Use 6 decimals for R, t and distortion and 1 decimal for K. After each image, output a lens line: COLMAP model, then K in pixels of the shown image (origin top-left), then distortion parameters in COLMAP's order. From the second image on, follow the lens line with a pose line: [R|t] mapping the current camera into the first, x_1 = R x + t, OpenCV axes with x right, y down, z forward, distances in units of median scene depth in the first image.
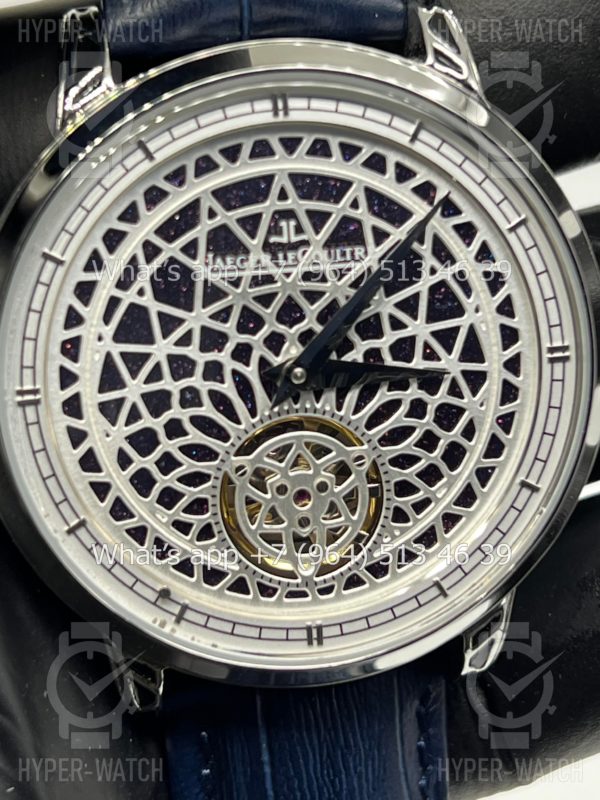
lens RADIAL K [[1886.4, 0, 289.3], [0, 1886.4, 387.1], [0, 0, 1]] dist [0.216267, 0.000000]
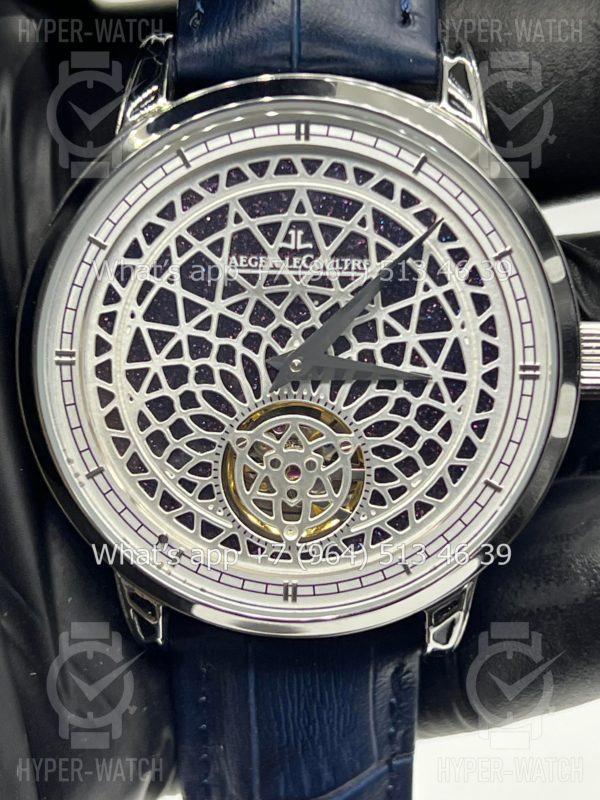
lens RADIAL K [[1886.4, 0, 298.0], [0, 1886.4, 425.4], [0, 0, 1]] dist [0.216267, 0.000000]
pose [[0.981186, 0.111734, -0.157444, 0.189386], [-0.112330, 0.993658, 0.005138, 0.023918], [0.157020, 0.012644, 0.987515, -0.137123]]
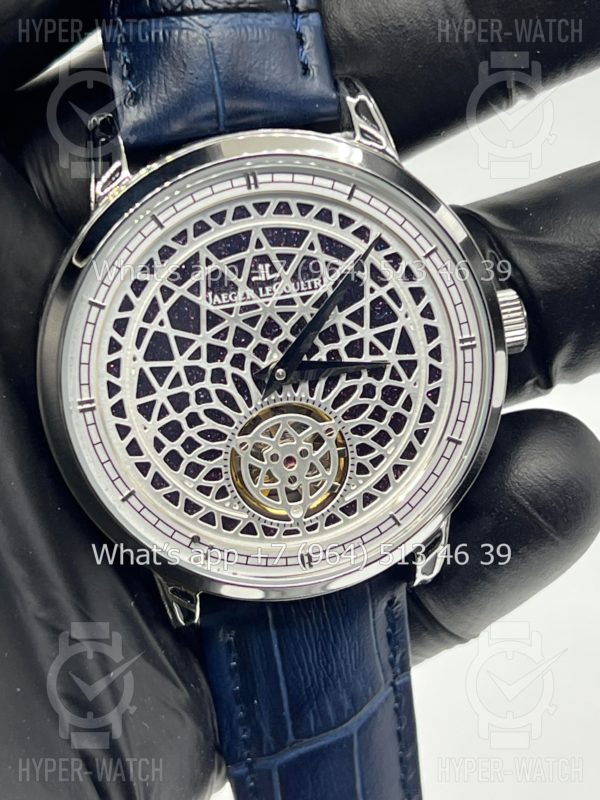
lens RADIAL K [[1886.4, 0, 302.4], [0, 1886.4, 397.1], [0, 0, 1]] dist [0.216267, 0.000000]
pose [[0.996954, -0.077082, 0.011845, 0.003386], [0.076583, 0.996339, 0.037994, -0.040298], [-0.014730, -0.036971, 0.999208, -0.372563]]
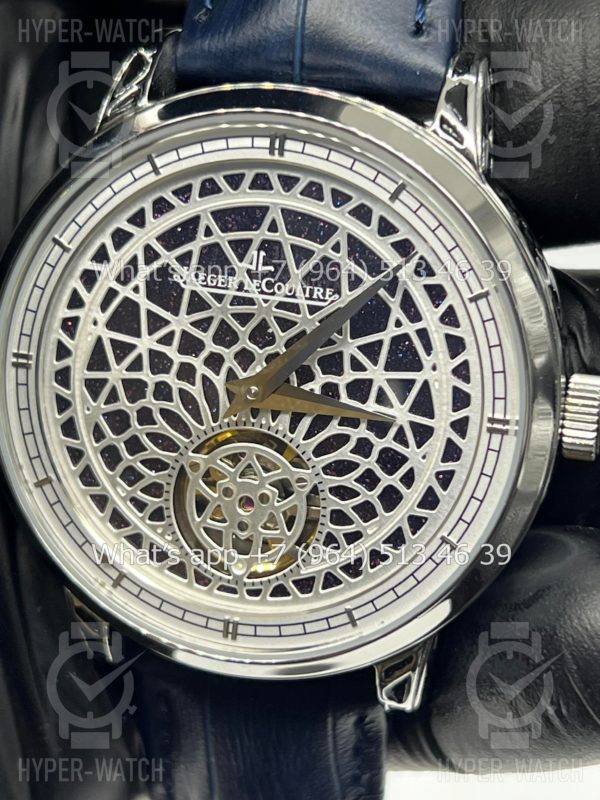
lens RADIAL K [[1886.4, 0, 306.2], [0, 1886.4, 401.5], [0, 0, 1]] dist [0.216267, 0.000000]
pose [[0.919977, 0.213035, -0.329027, 0.386842], [-0.204861, 0.976965, 0.059754, -0.071611], [0.334177, 0.012432, 0.942428, -0.012553]]
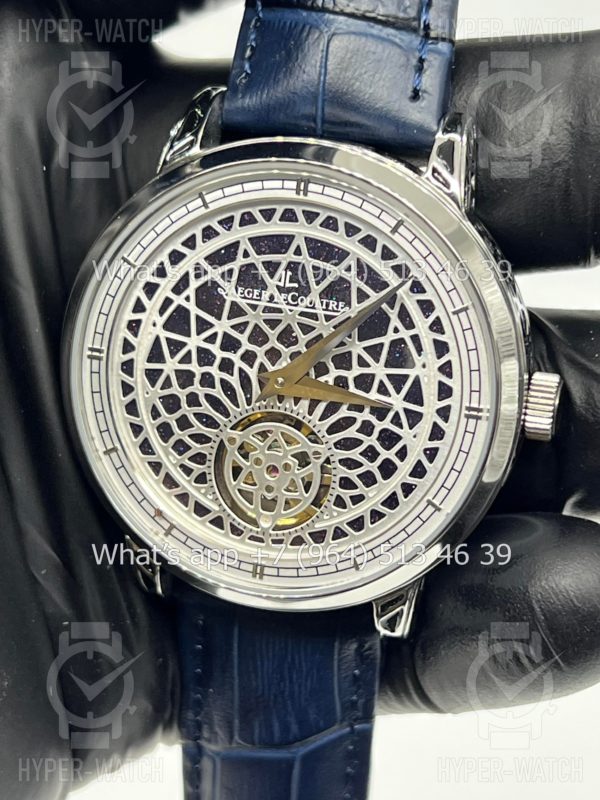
lens RADIAL K [[1886.4, 0, 293.5], [0, 1886.4, 399.4], [0, 0, 1]] dist [0.216267, 0.000000]
pose [[0.912052, 0.234025, -0.336738, 0.470804], [-0.220283, 0.972228, 0.079041, -0.103484], [0.345884, 0.002088, 0.938275, -0.273288]]
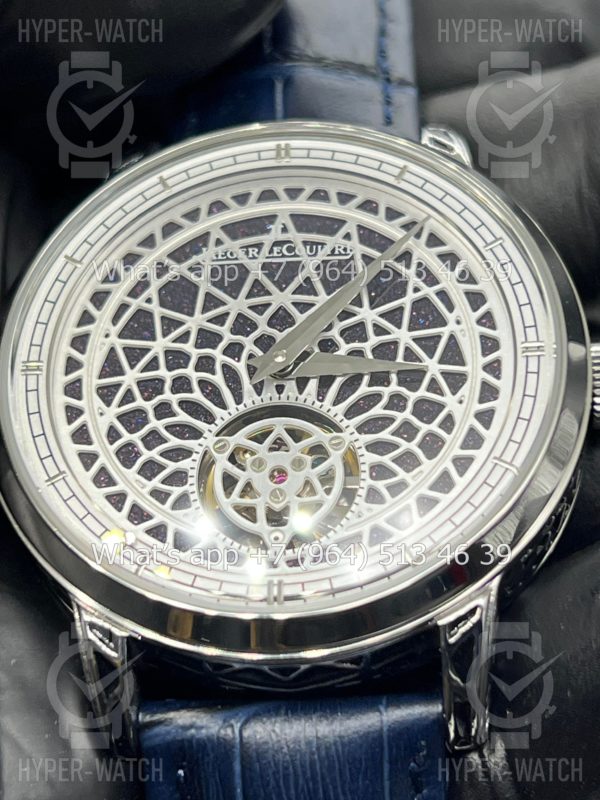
lens RADIAL K [[1886.4, 0, 298.9], [0, 1886.4, 397.9], [0, 0, 1]] dist [0.216267, 0.000000]
pose [[0.970253, -0.044718, -0.237928, 0.264899], [-0.103739, 0.811194, -0.575501, 0.616902], [0.218741, 0.583064, 0.782425, 0.180663]]
